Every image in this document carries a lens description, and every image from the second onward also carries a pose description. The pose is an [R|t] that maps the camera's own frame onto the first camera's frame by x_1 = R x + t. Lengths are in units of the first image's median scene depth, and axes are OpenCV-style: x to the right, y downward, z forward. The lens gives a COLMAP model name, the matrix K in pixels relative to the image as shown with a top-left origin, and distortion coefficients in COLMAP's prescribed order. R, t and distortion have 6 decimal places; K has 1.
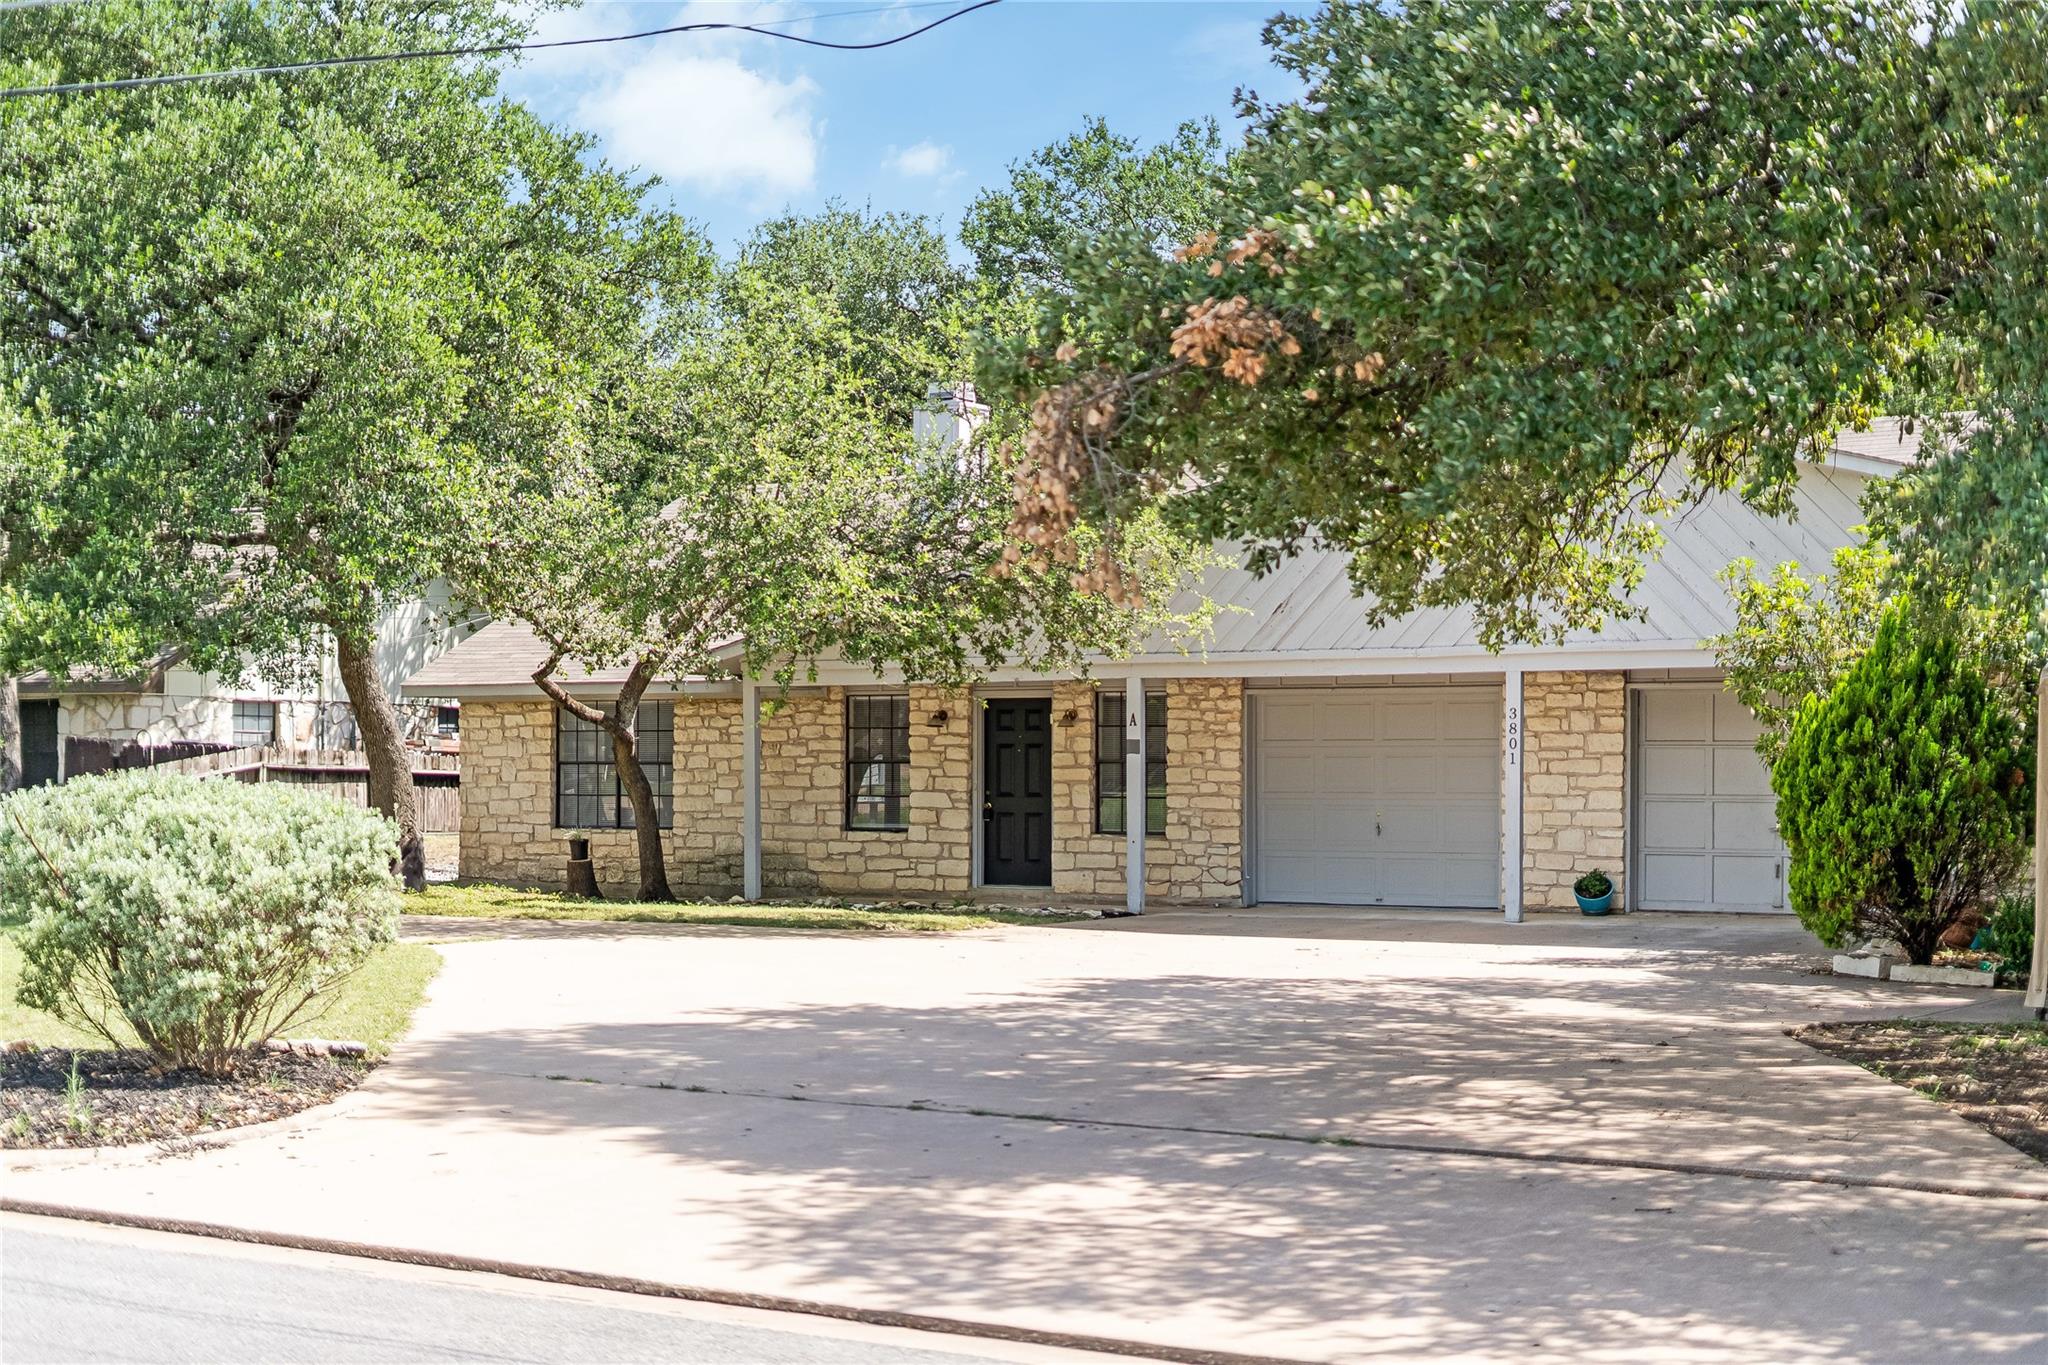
lens RADIAL K [[2971.6, 0, 1023.8], [0, 2971.6, 682.9], [0, 0, 1]] dist [-0.011480, 0.000000]
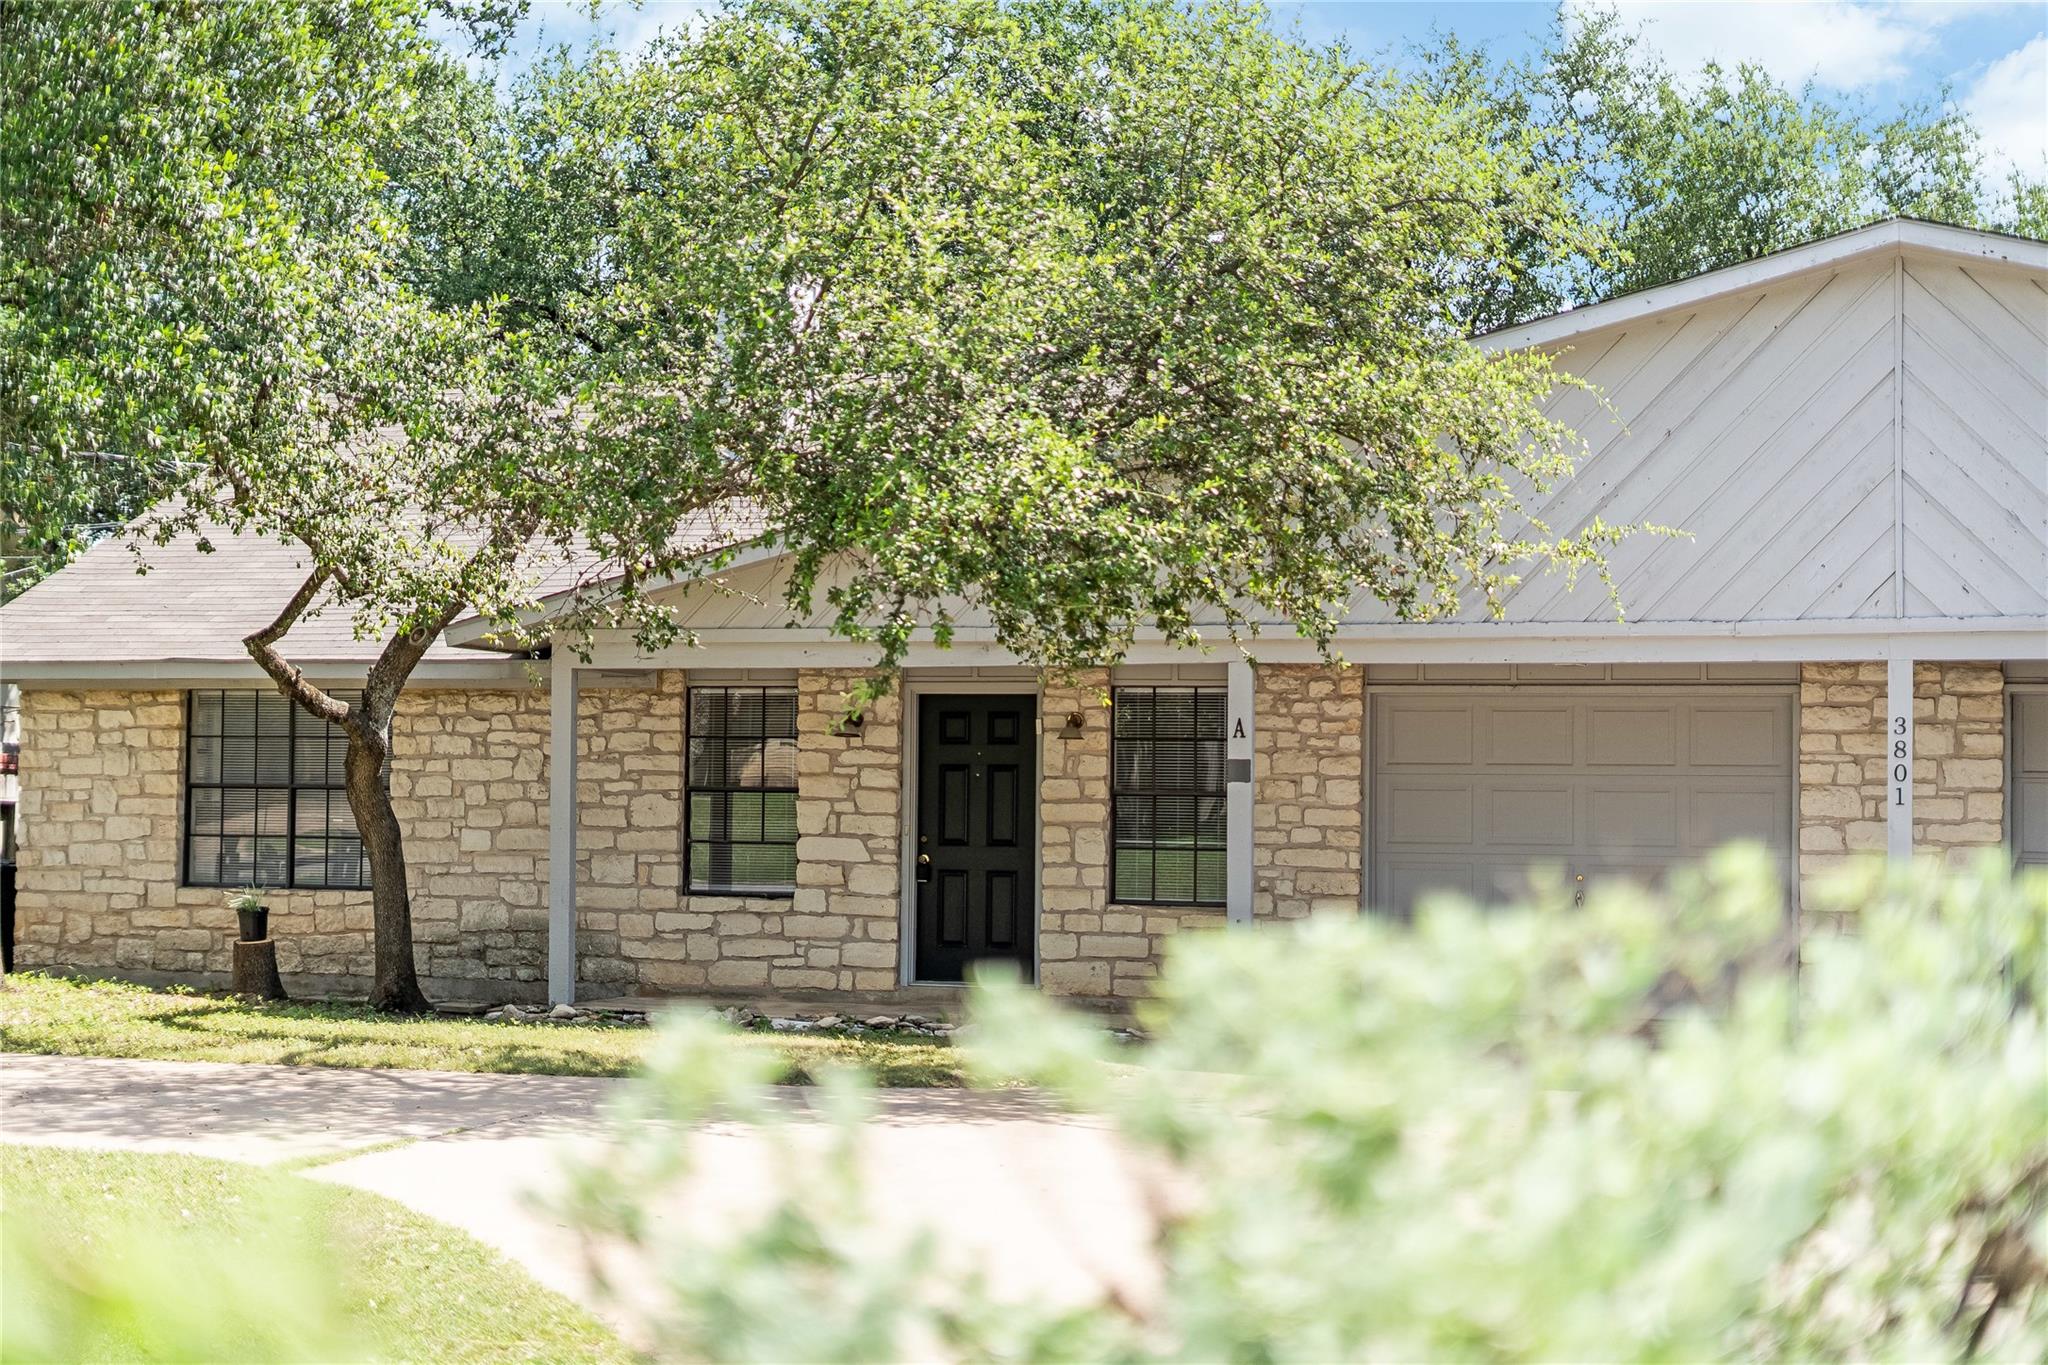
lens RADIAL K [[2971.6, 0, 1024.4], [0, 2971.6, 686.8], [0, 0, 1]] dist [-0.011480, 0.000000]
pose [[0.973412, 0.017523, 0.228389, -0.140257], [-0.016083, 0.999837, -0.008167, 0.008622], [-0.228495, 0.004277, 0.973536, 0.362573]]
